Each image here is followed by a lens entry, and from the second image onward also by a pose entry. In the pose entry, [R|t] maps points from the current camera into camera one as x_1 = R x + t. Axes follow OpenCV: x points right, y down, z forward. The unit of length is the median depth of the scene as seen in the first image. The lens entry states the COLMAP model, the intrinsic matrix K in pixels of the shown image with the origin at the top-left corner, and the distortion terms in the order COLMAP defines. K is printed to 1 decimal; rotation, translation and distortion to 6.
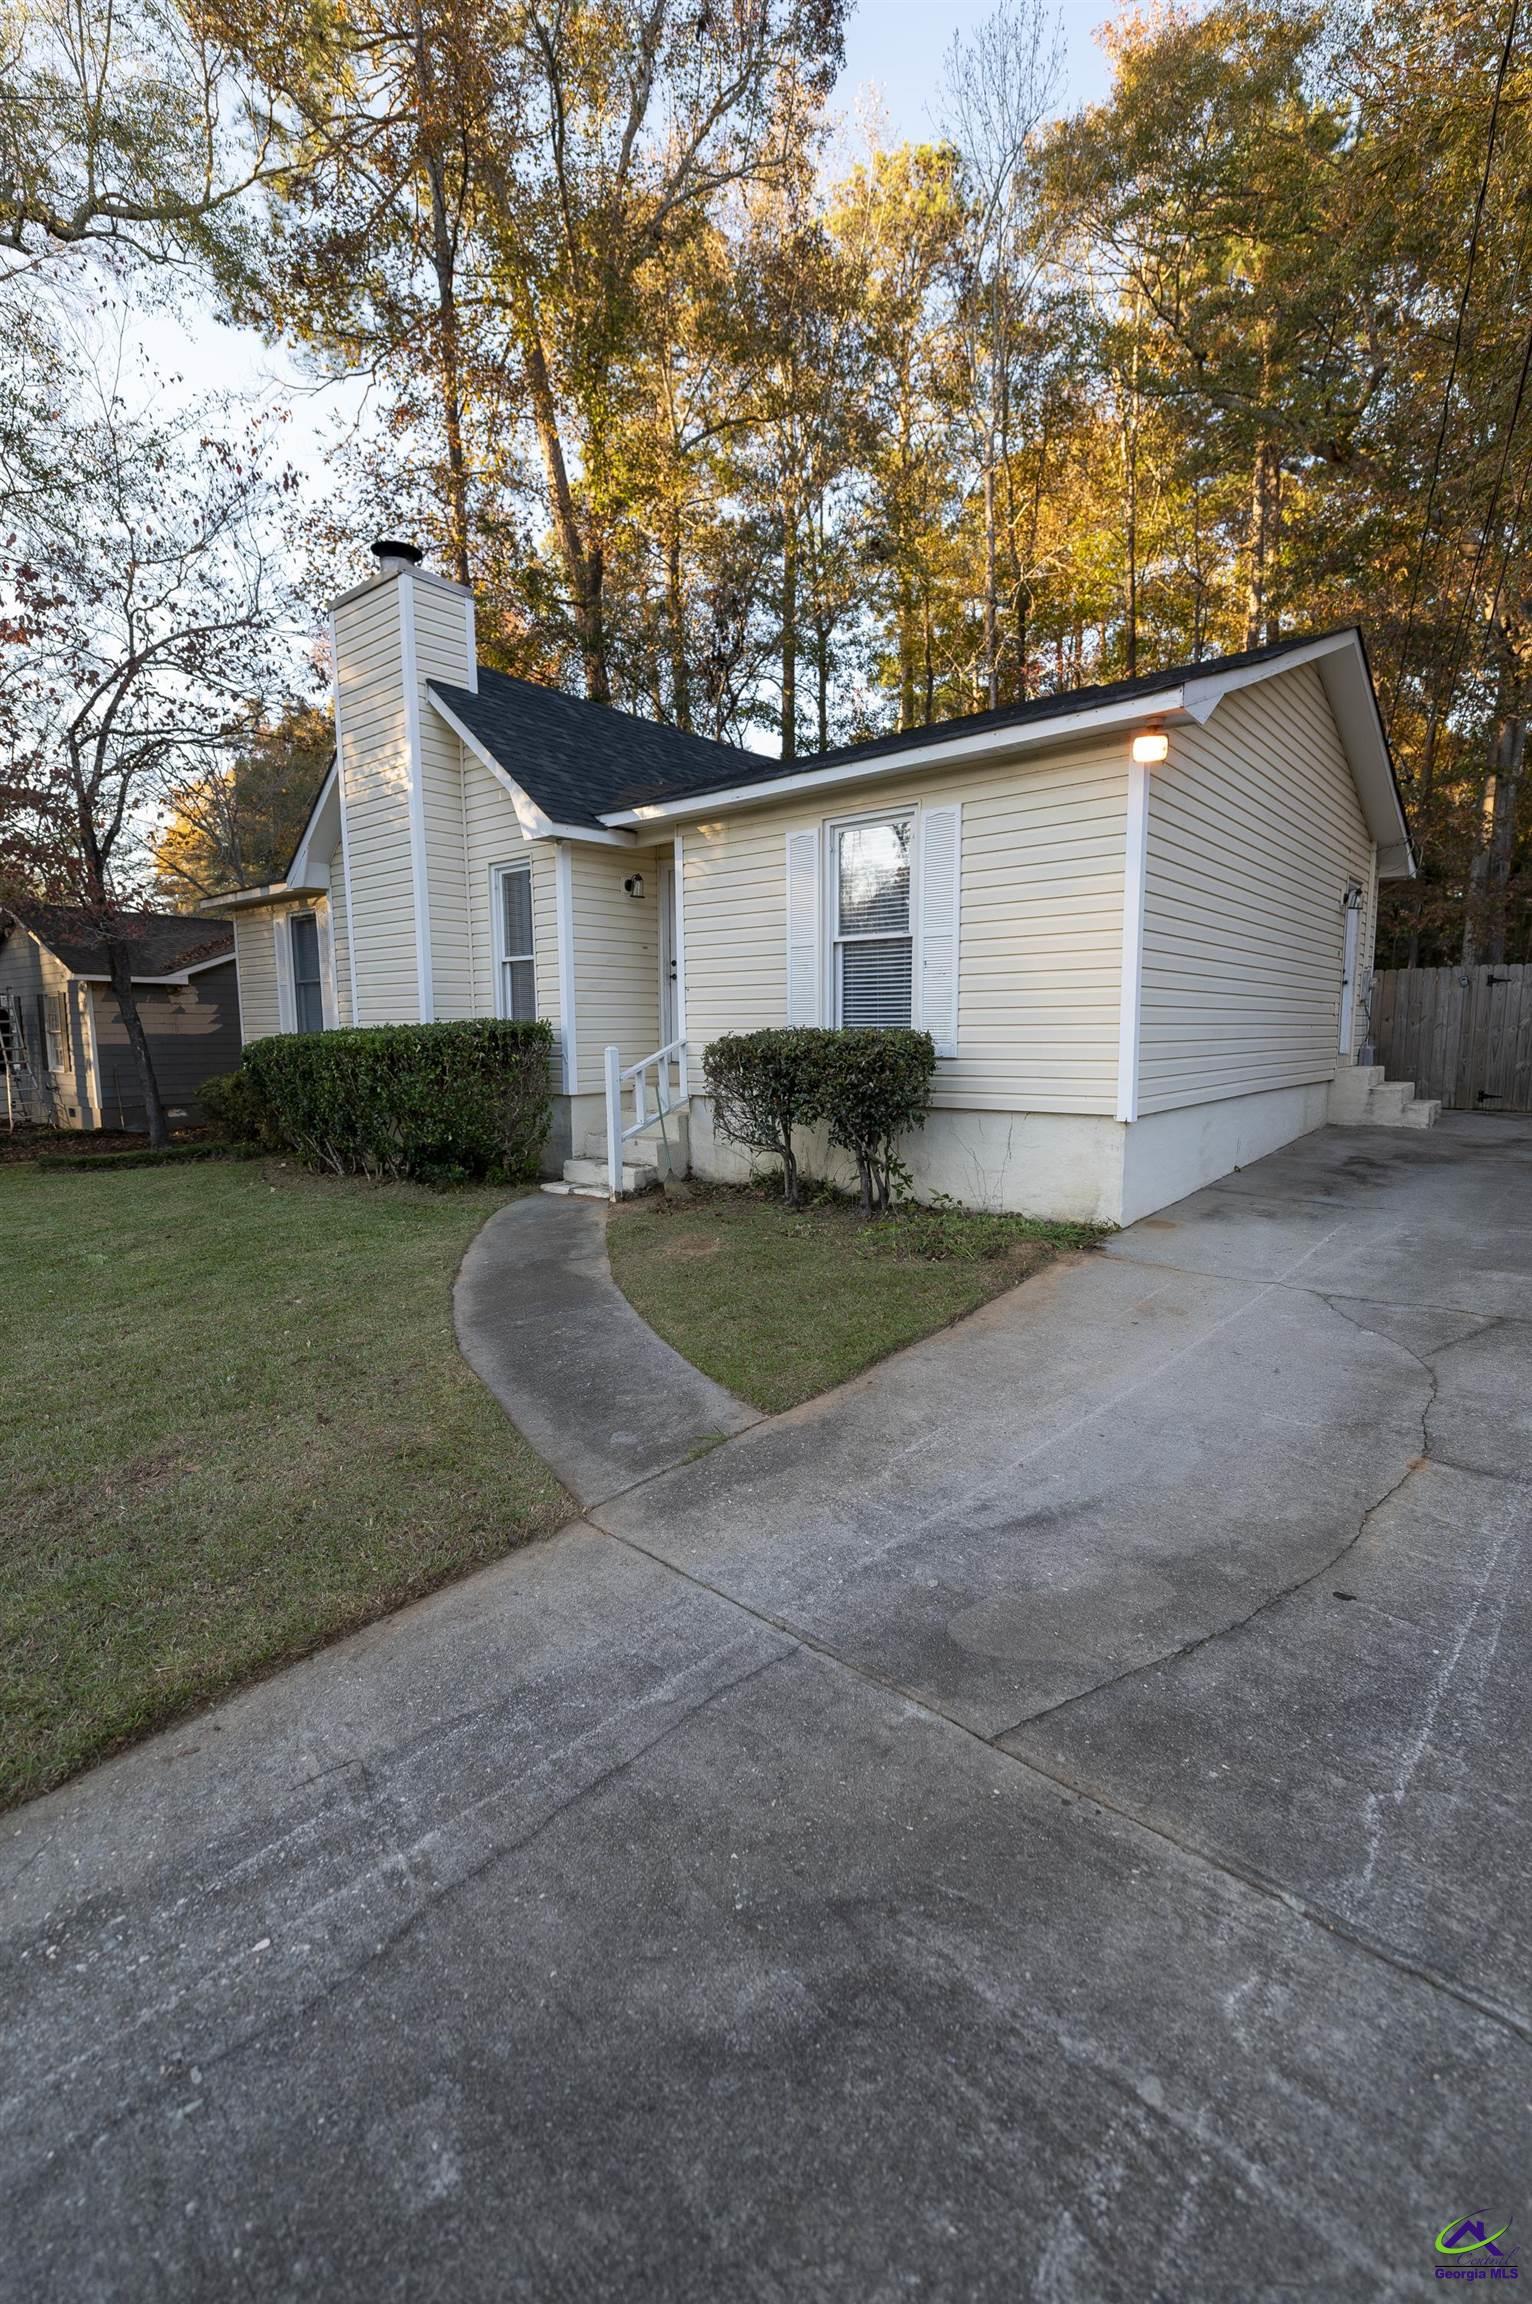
lens RADIAL K [[1003.7, 0, 762.3], [0, 1003.7, 1153.8], [0, 0, 1]] dist [0.009006, 0.000365]
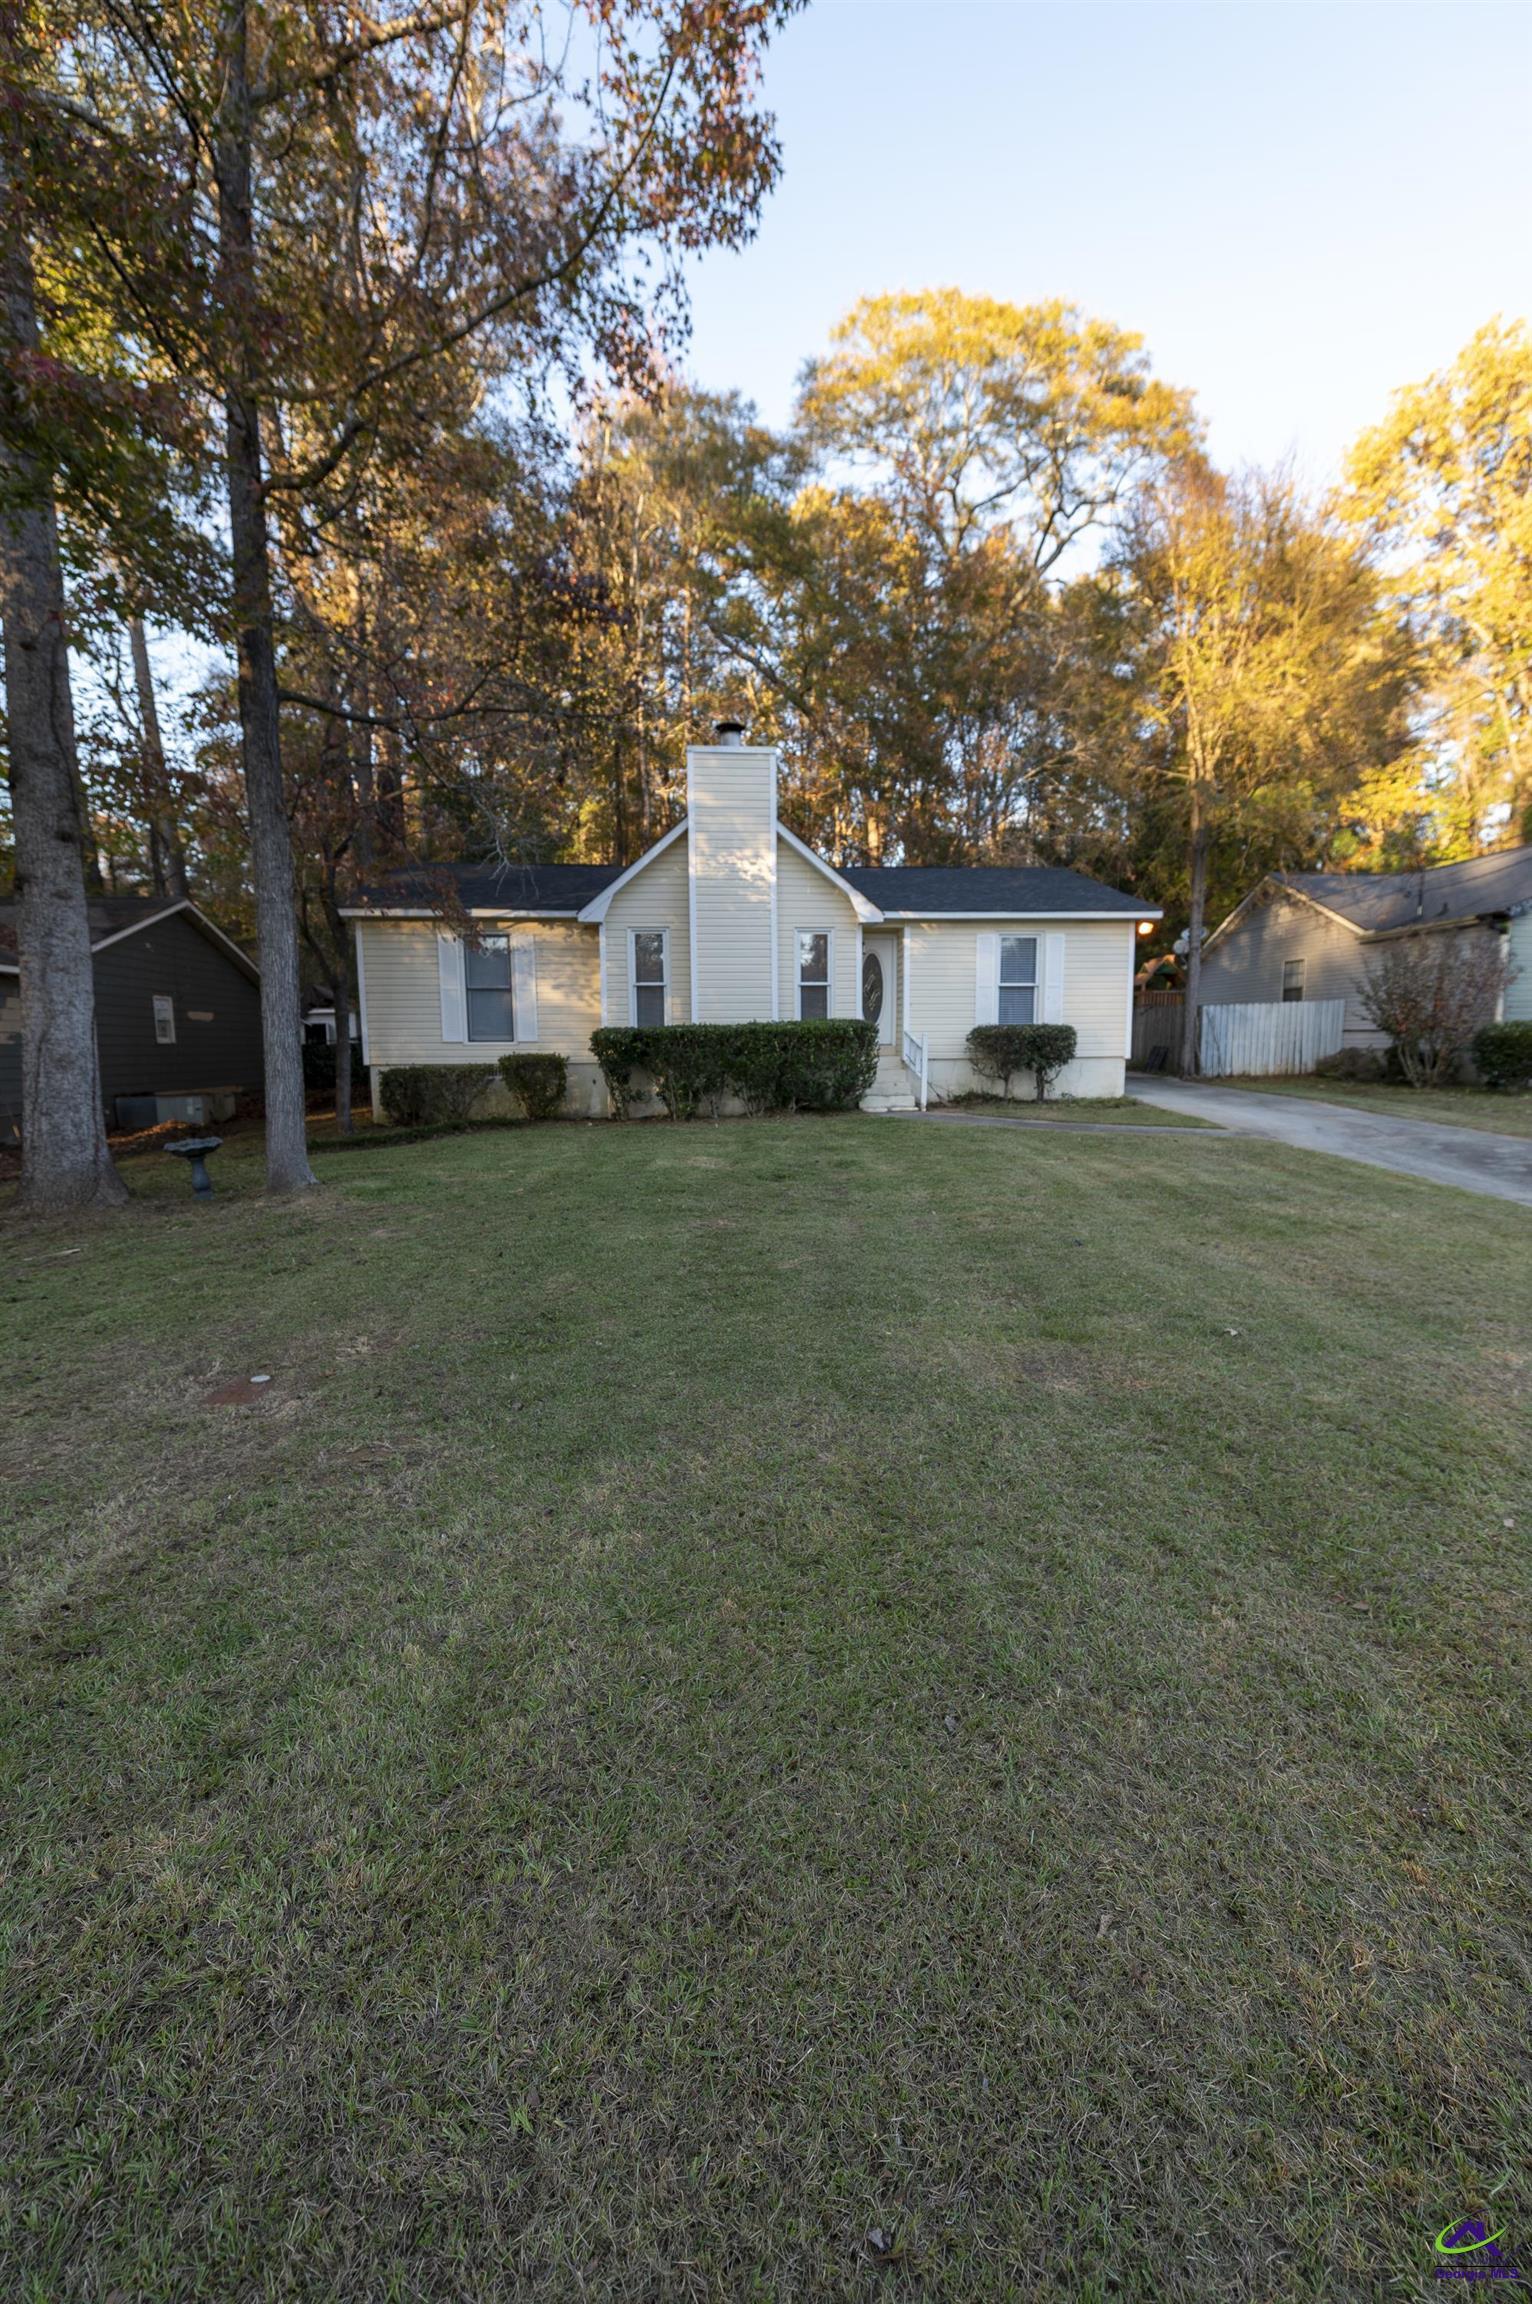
lens RADIAL K [[846.6, 0, 768.3], [0, 846.6, 1137.6], [0, 0, 1]] dist [-0.000772, -0.000627]
pose [[0.709318, -0.057395, 0.702548, -1.410117], [0.089980, 0.995898, -0.009487, 0.079846], [-0.699122, 0.069944, 0.711573, 0.037197]]
